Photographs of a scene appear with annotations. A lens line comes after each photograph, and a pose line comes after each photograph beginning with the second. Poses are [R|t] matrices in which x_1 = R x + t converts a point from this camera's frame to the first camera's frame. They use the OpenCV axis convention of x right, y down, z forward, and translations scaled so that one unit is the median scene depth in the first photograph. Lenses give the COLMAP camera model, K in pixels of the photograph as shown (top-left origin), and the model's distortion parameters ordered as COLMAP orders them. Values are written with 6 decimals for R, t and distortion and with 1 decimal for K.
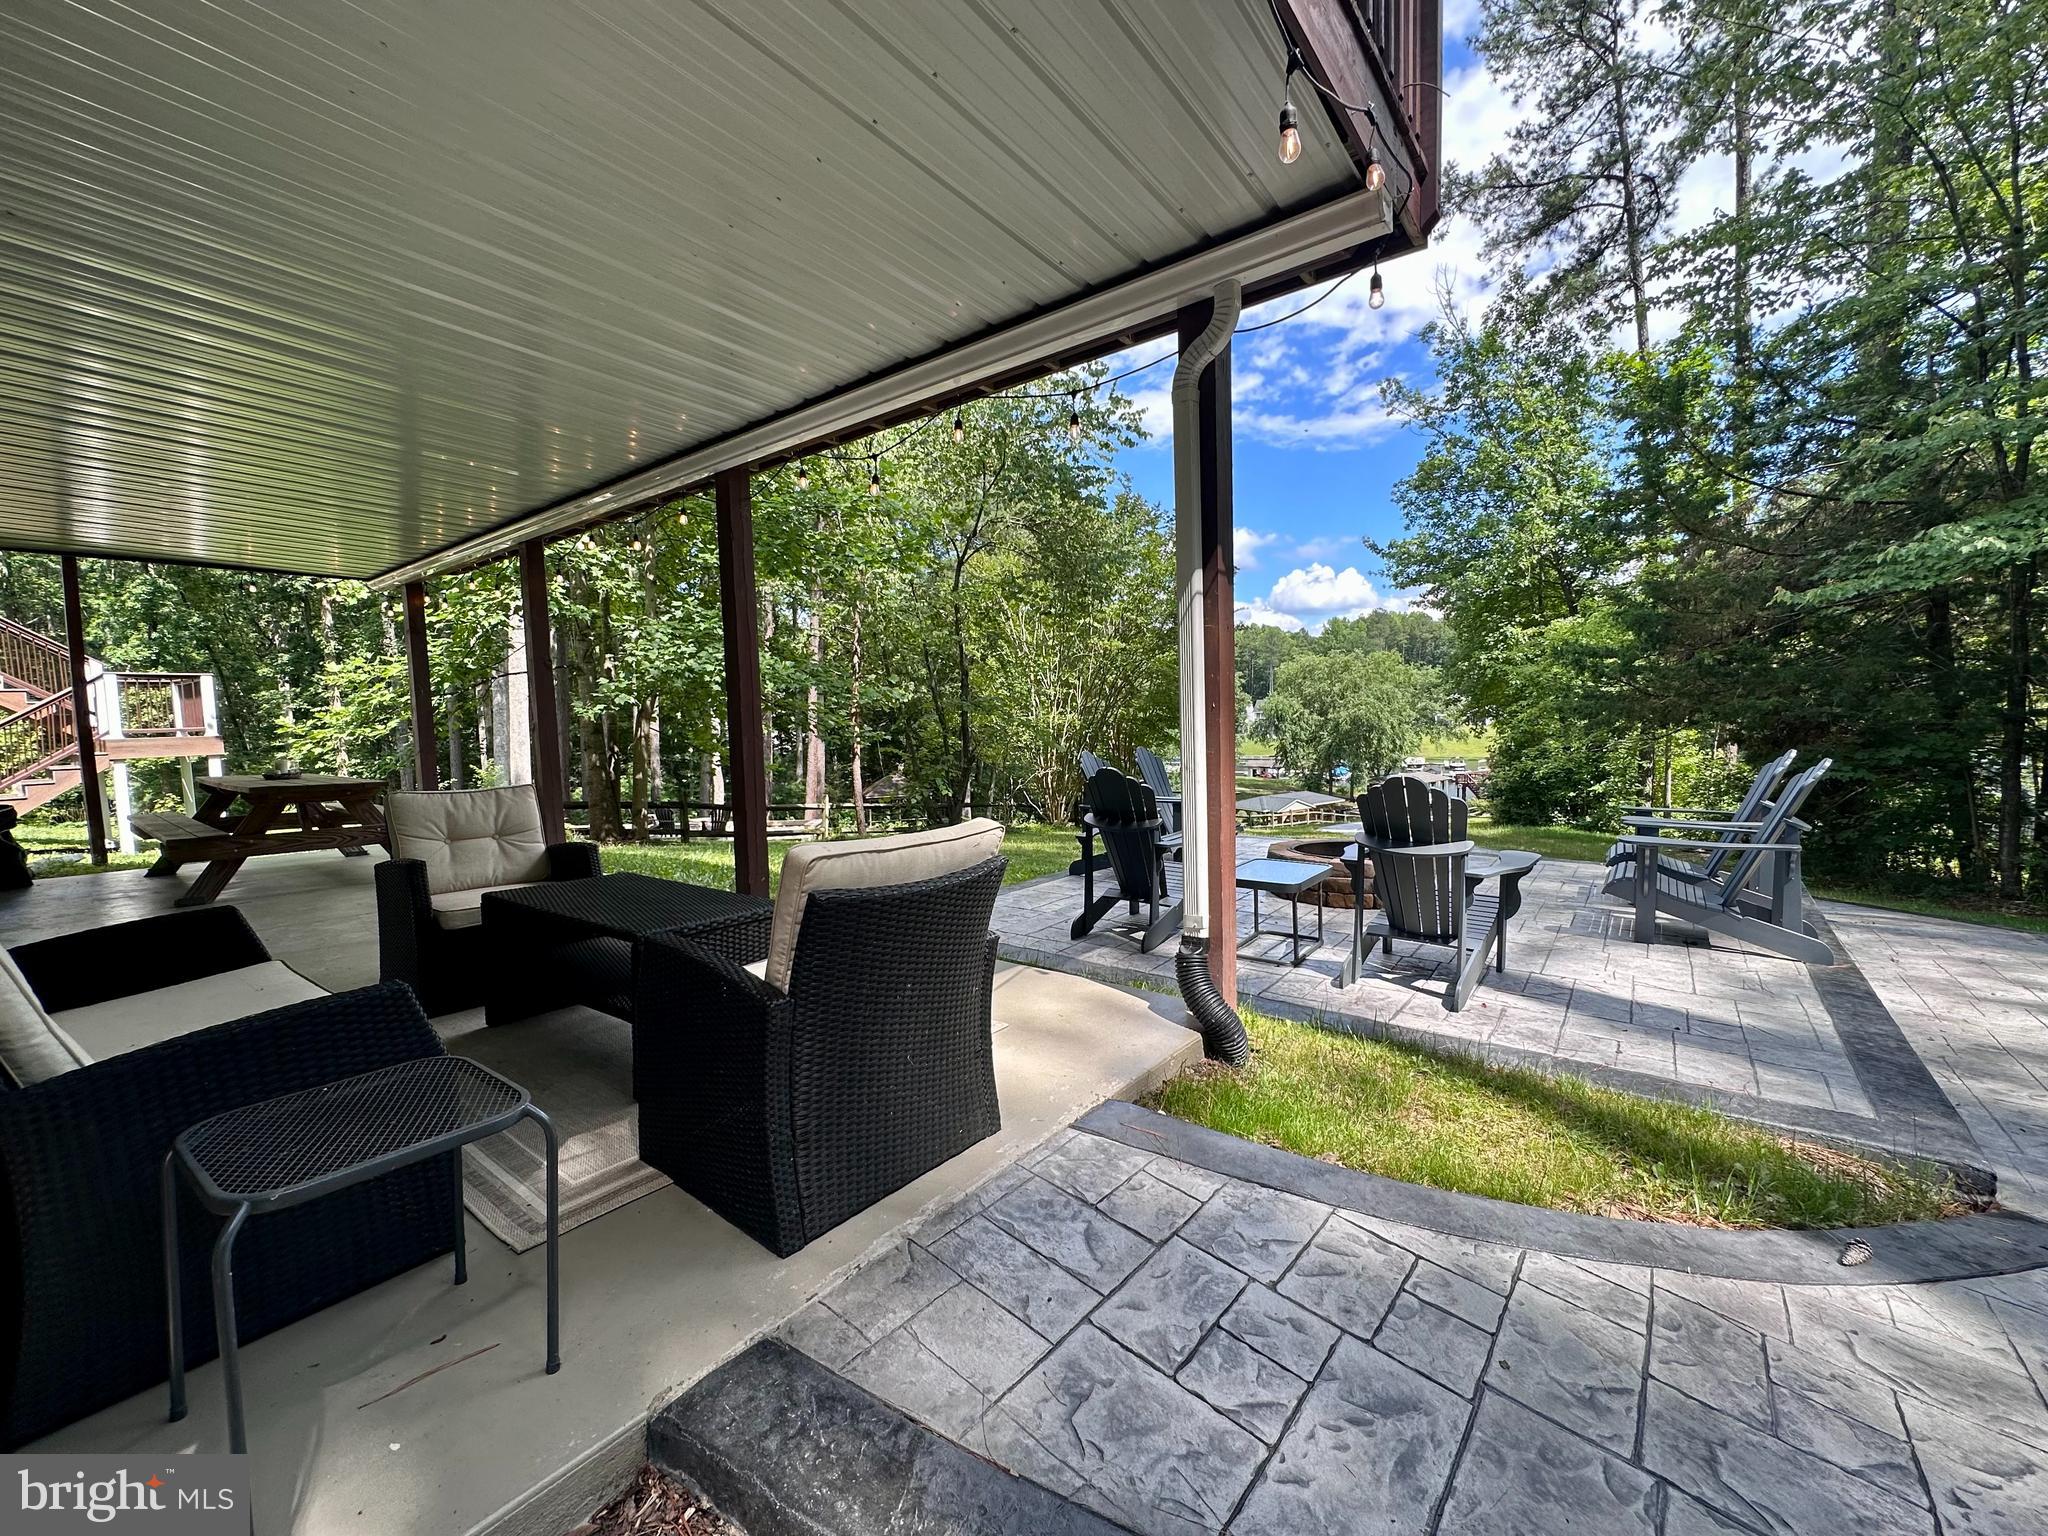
lens RADIAL K [[825.1, 0, 1025.3], [0, 825.1, 764.8], [0, 0, 1]] dist [0.000258, 0.000197]
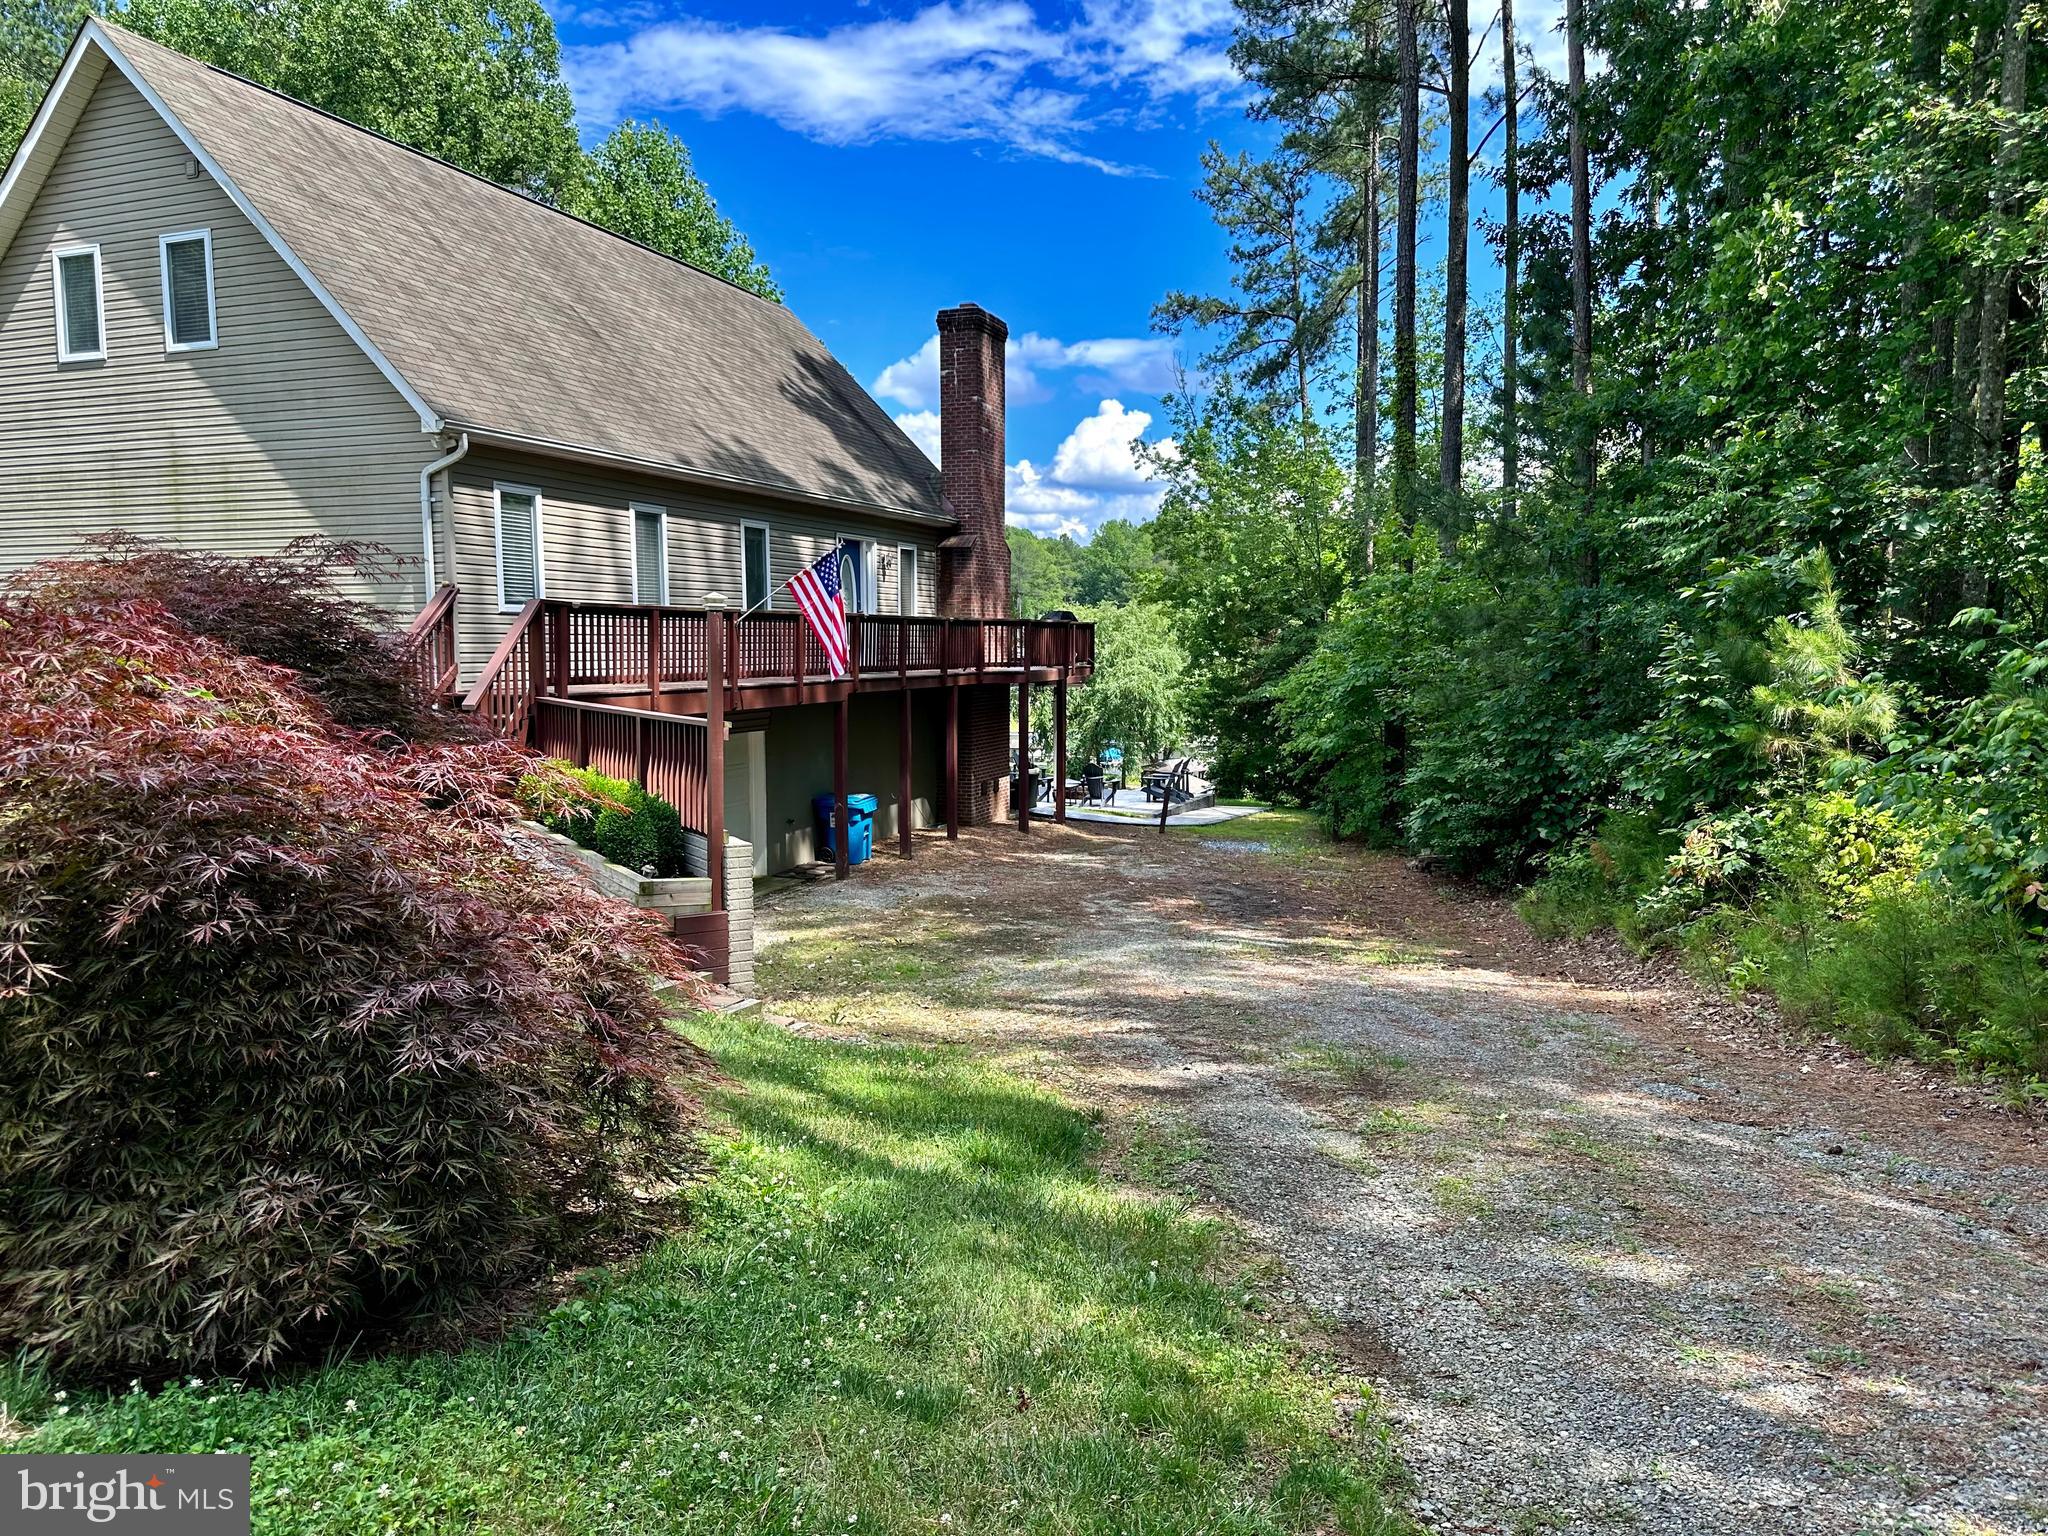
lens RADIAL K [[1431.7, 0, 1019.6], [0, 1431.7, 779.2], [0, 0, 1]] dist [0.150942, -0.238627]
pose [[0.956992, -0.001852, 0.290108, -0.400169], [-0.006038, 0.999636, 0.026300, -0.017856], [-0.290052, -0.026920, 0.956632, -1.161894]]
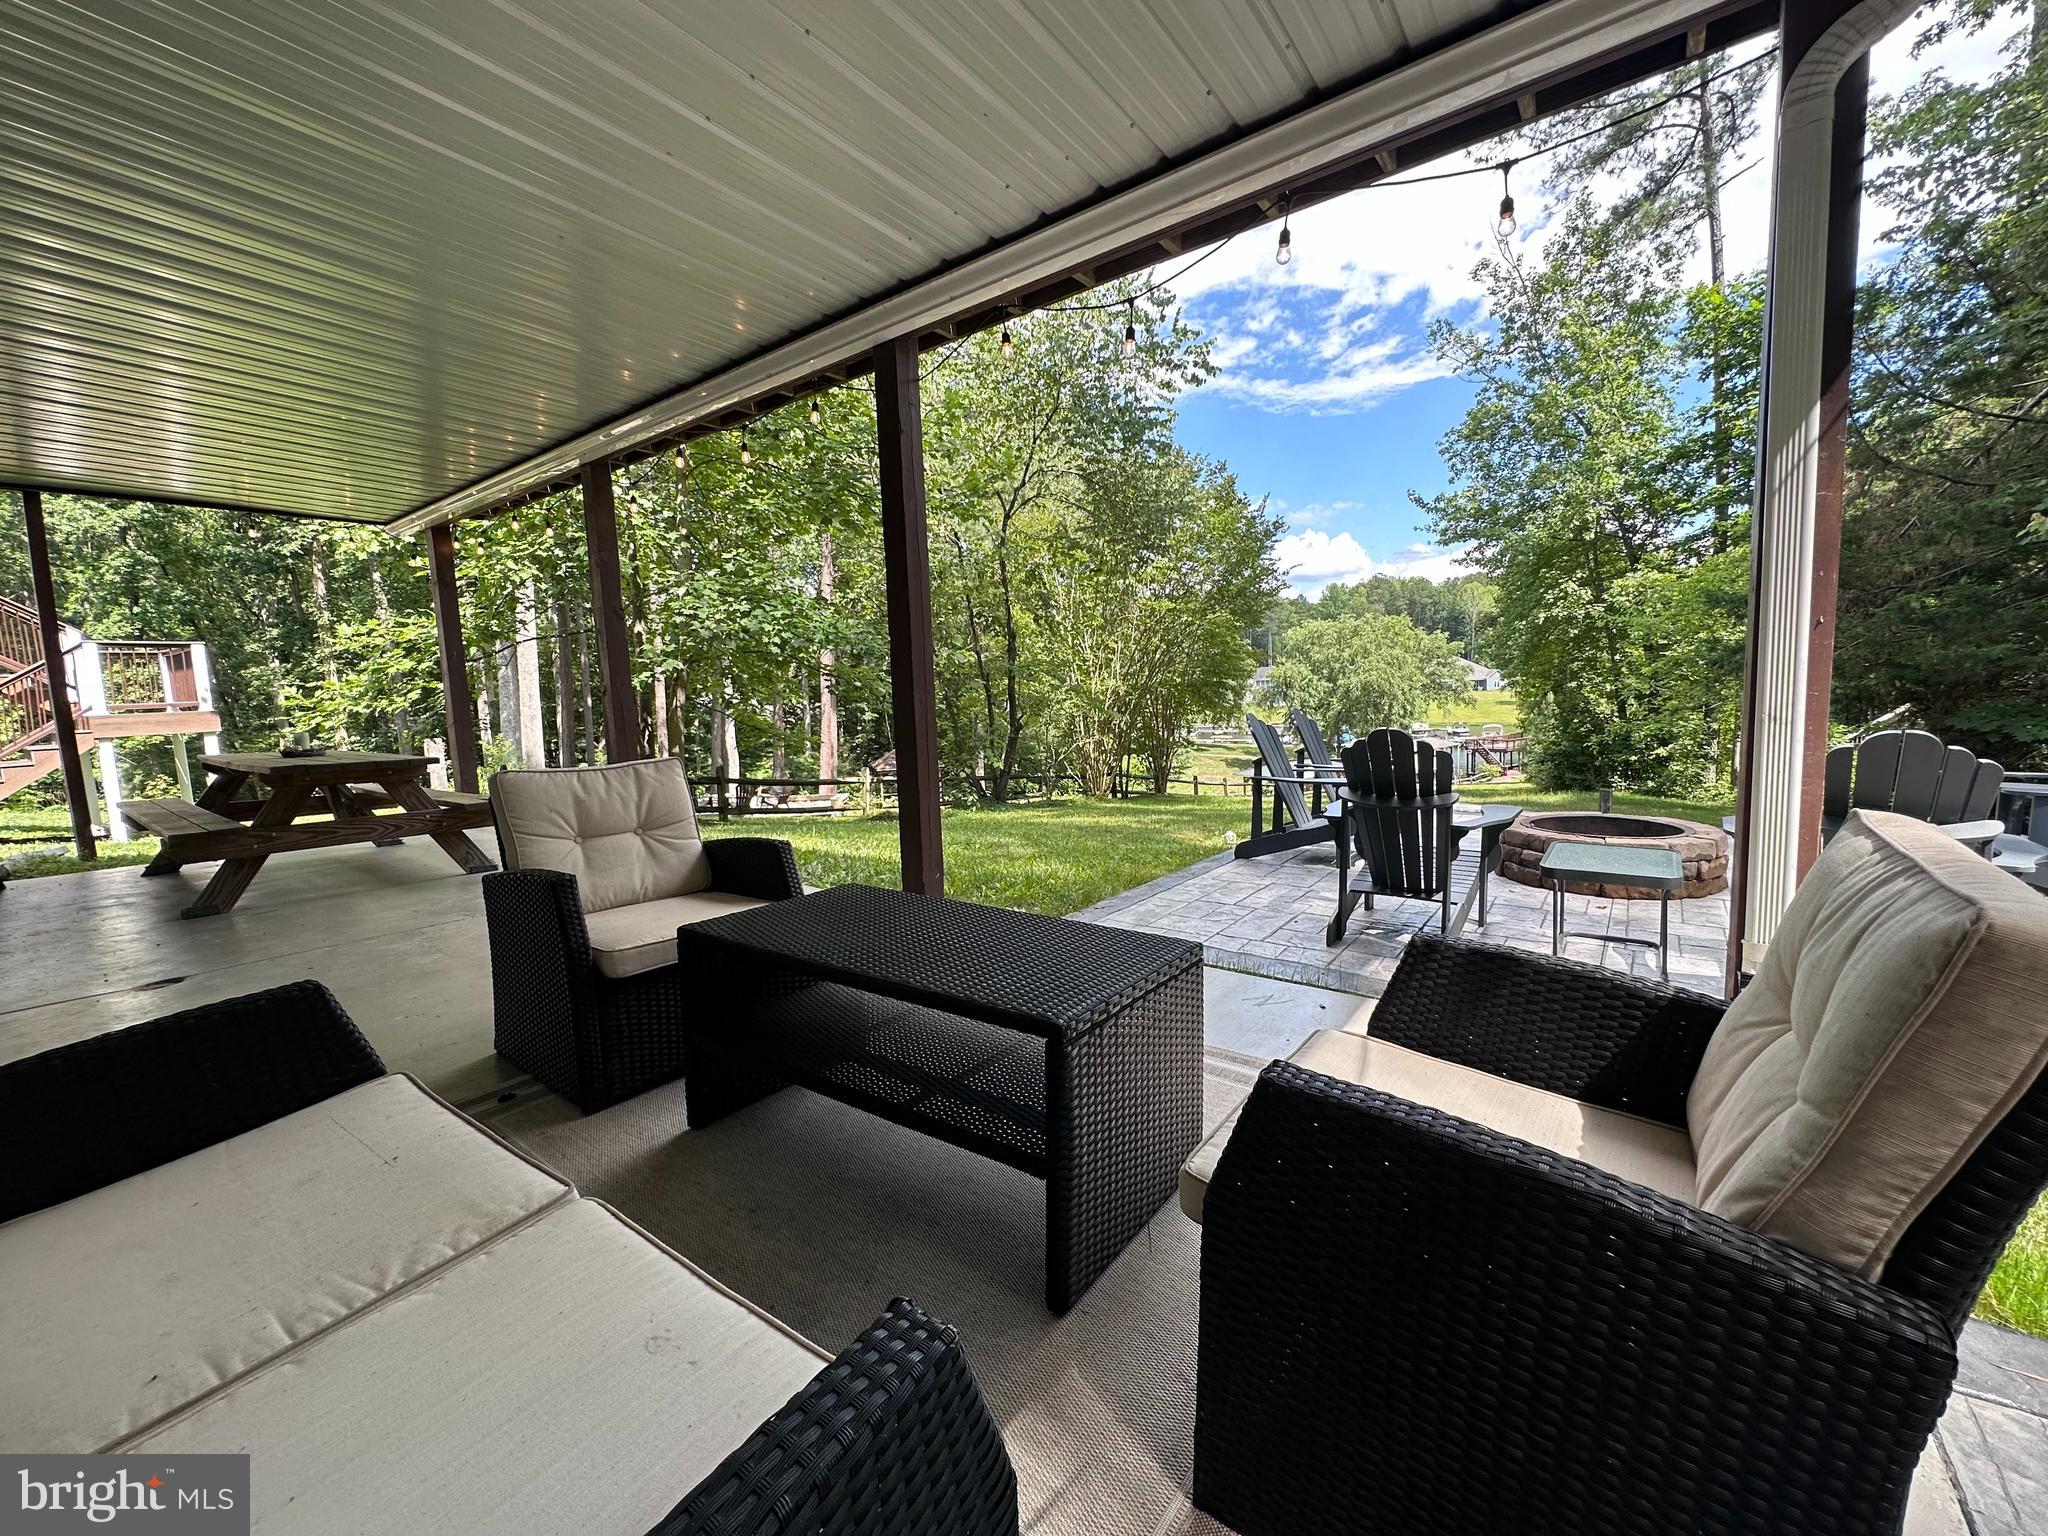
lens RADIAL K [[825.1, 0, 1025.3], [0, 825.1, 764.8], [0, 0, 1]] dist [0.000258, 0.000197]
pose [[0.999910, -0.011810, 0.006359, -0.050836], [0.011578, 0.999306, 0.035410, 0.001311], [-0.006772, -0.035333, 0.999353, 0.046921]]
